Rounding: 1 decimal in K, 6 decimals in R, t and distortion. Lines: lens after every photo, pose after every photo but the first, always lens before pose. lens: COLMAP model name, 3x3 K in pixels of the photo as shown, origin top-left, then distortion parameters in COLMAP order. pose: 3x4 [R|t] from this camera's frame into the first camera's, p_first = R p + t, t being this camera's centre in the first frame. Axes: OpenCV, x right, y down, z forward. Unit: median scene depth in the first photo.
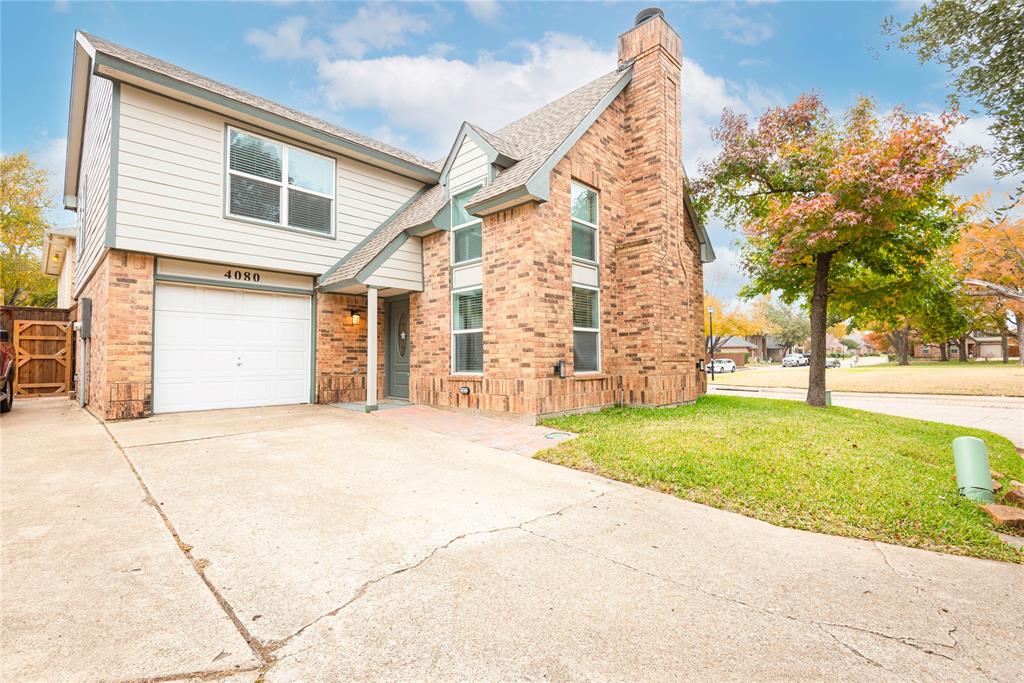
lens RADIAL K [[459.4, 0, 510.9], [0, 459.4, 341.9], [0, 0, 1]] dist [0.032617, -0.020911]
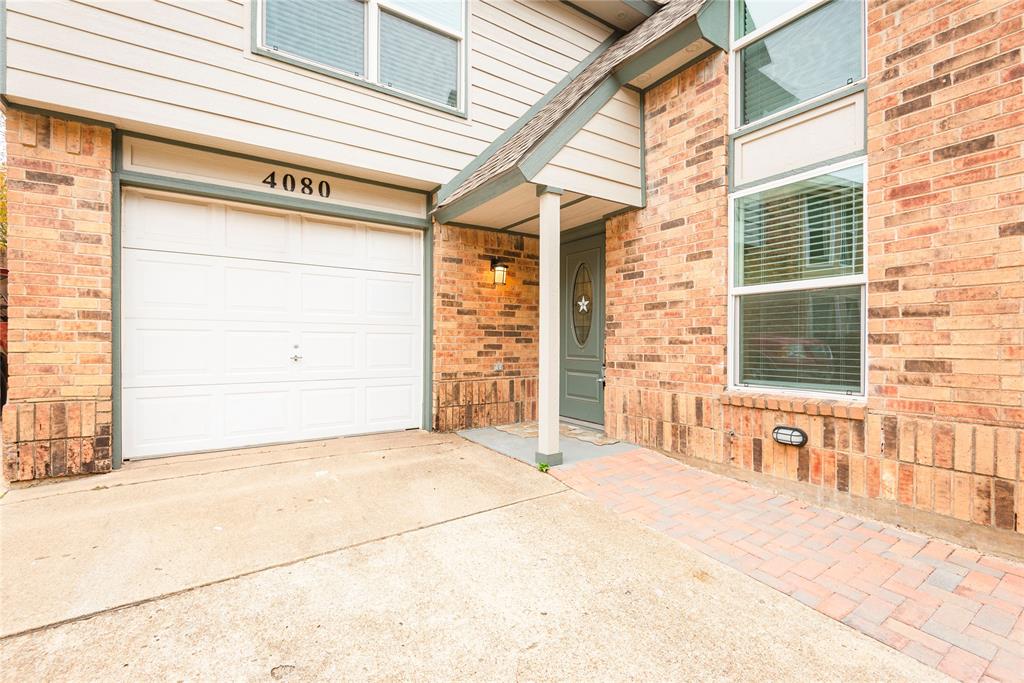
lens RADIAL K [[459.4, 0, 510.9], [0, 459.4, 341.9], [0, 0, 1]] dist [0.032617, -0.020911]
pose [[0.977144, 0.009694, -0.212355, -0.238125], [-0.000887, 0.999137, 0.041529, 0.008349], [0.212574, -0.040392, 0.976310, 0.539943]]
